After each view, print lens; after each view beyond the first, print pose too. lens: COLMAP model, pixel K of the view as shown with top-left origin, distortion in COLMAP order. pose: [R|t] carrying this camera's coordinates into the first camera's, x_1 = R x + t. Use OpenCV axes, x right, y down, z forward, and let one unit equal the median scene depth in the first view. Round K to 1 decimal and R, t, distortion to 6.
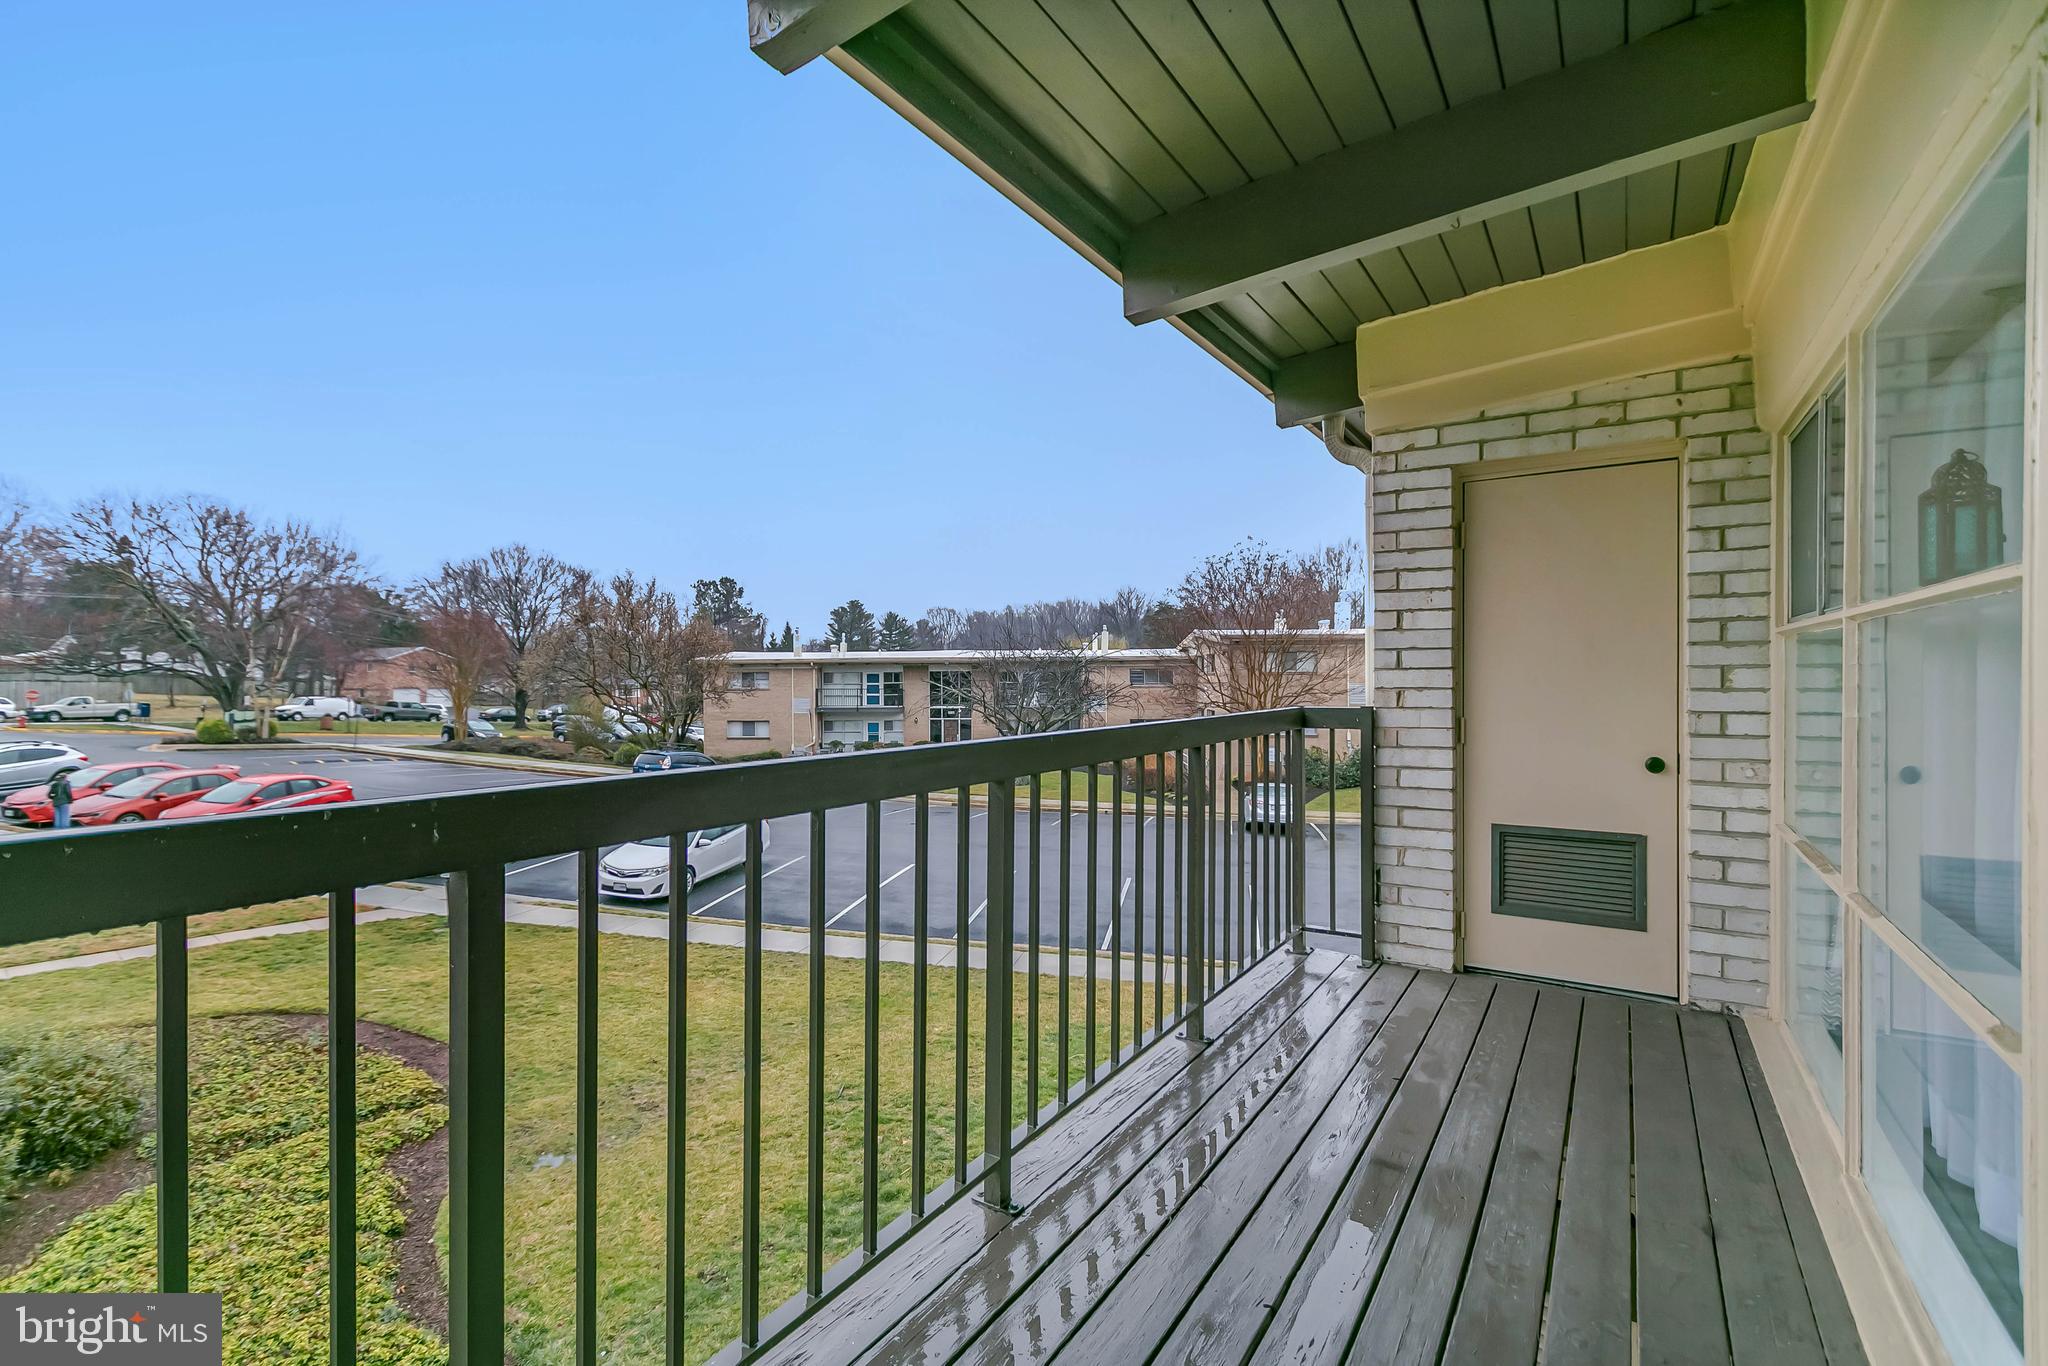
lens RADIAL K [[966.5, 0, 1019.1], [0, 966.5, 670.4], [0, 0, 1]] dist [0.009981, -0.006209]
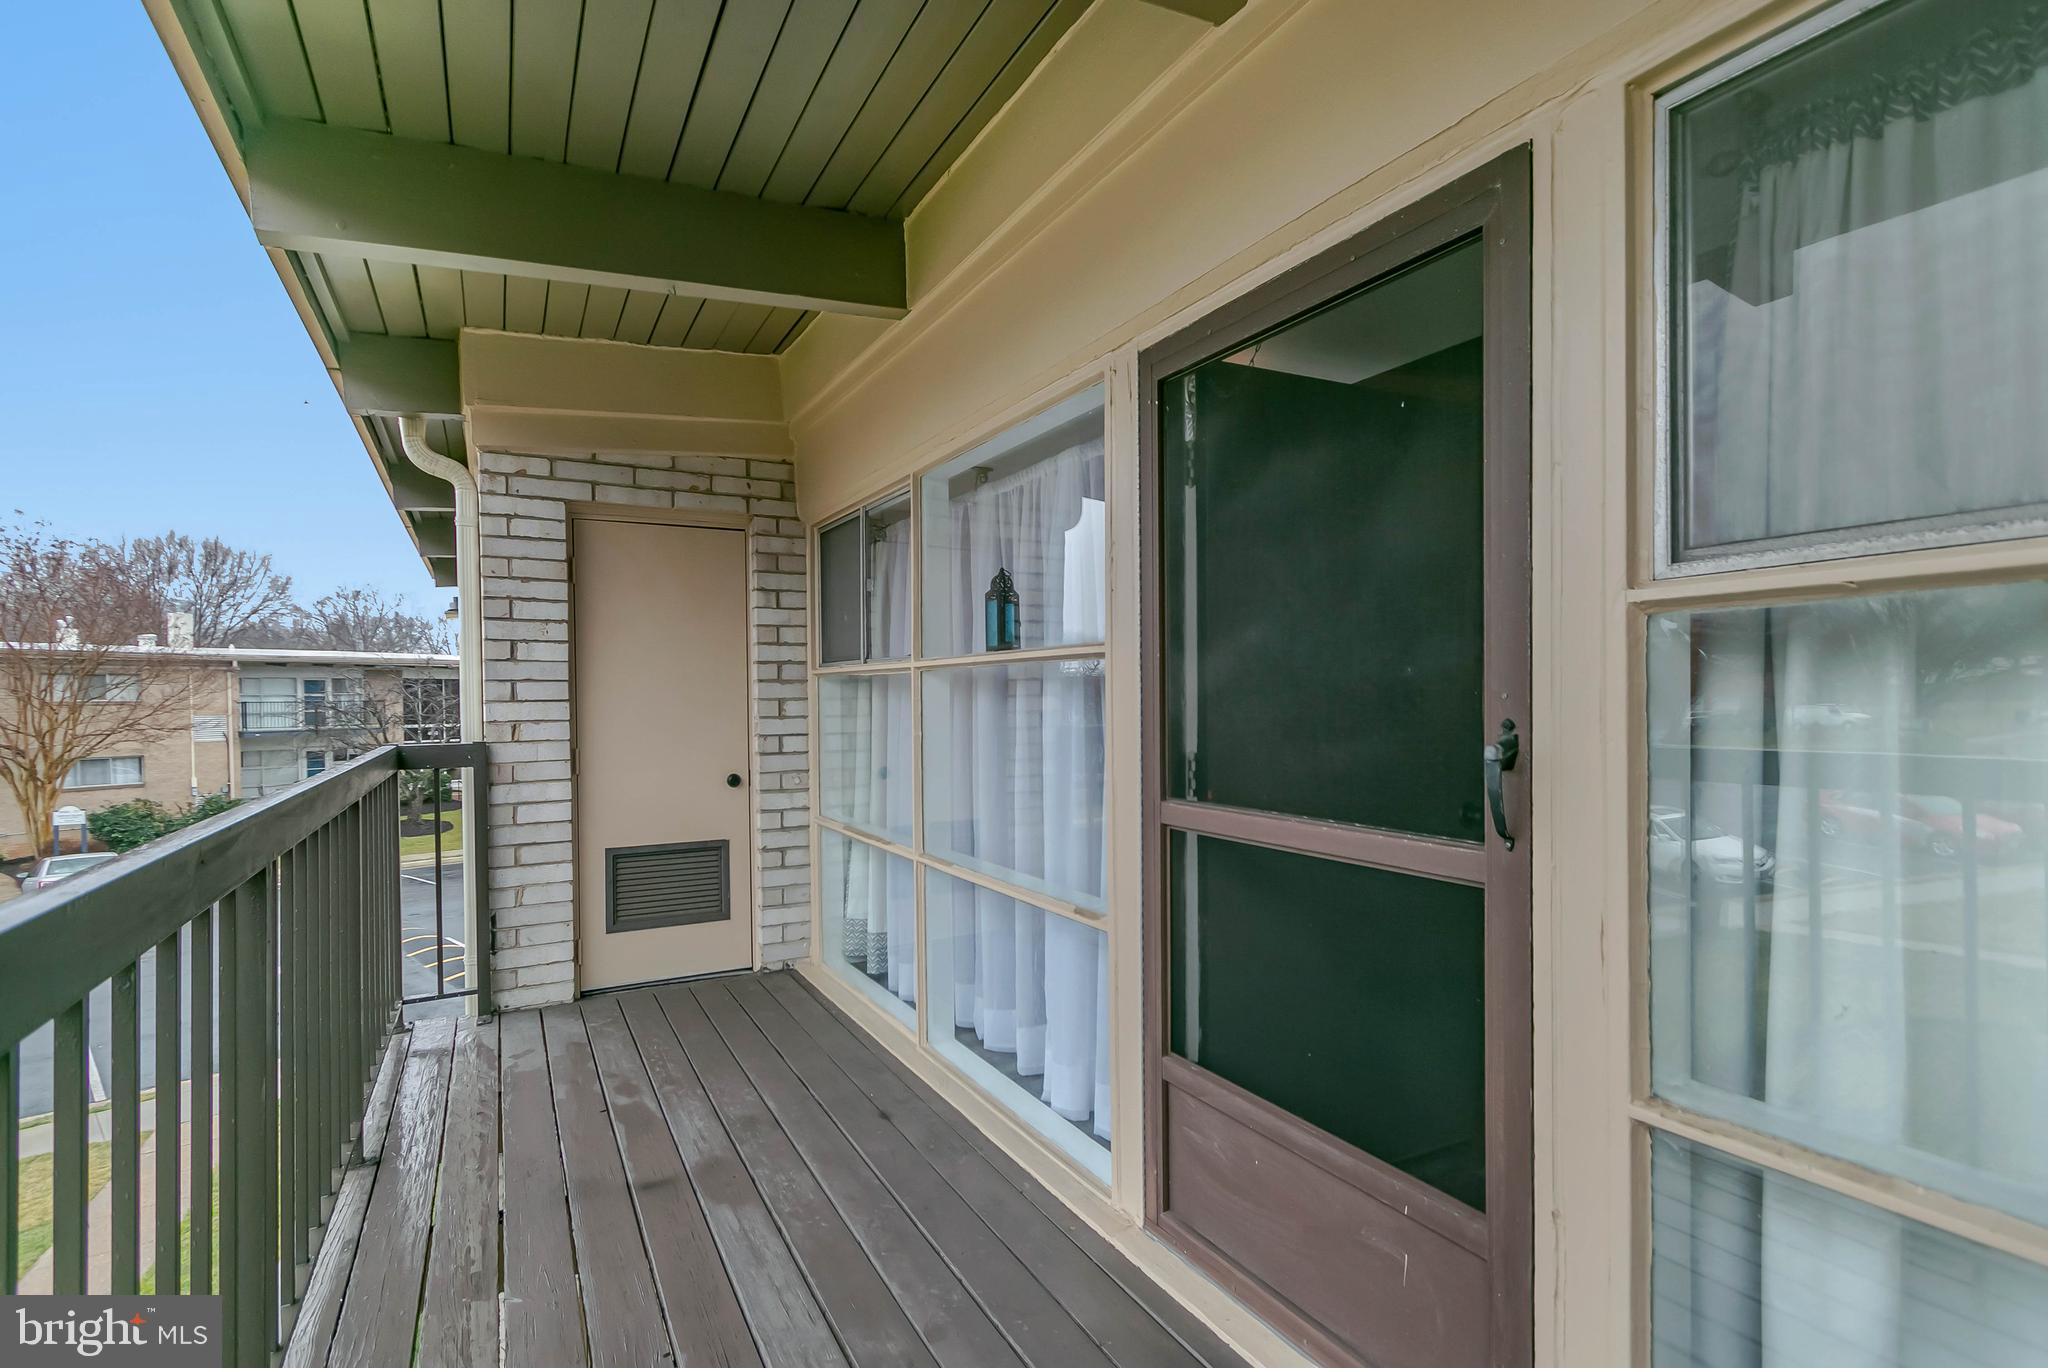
lens RADIAL K [[966.5, 0, 1016.0], [0, 966.5, 691.8], [0, 0, 1]] dist [0.009981, -0.006209]
pose [[0.455688, 0.005747, 0.890121, -0.244022], [-0.000007, 0.999979, -0.006452, -0.005102], [-0.890139, 0.002934, 0.455679, 0.125116]]
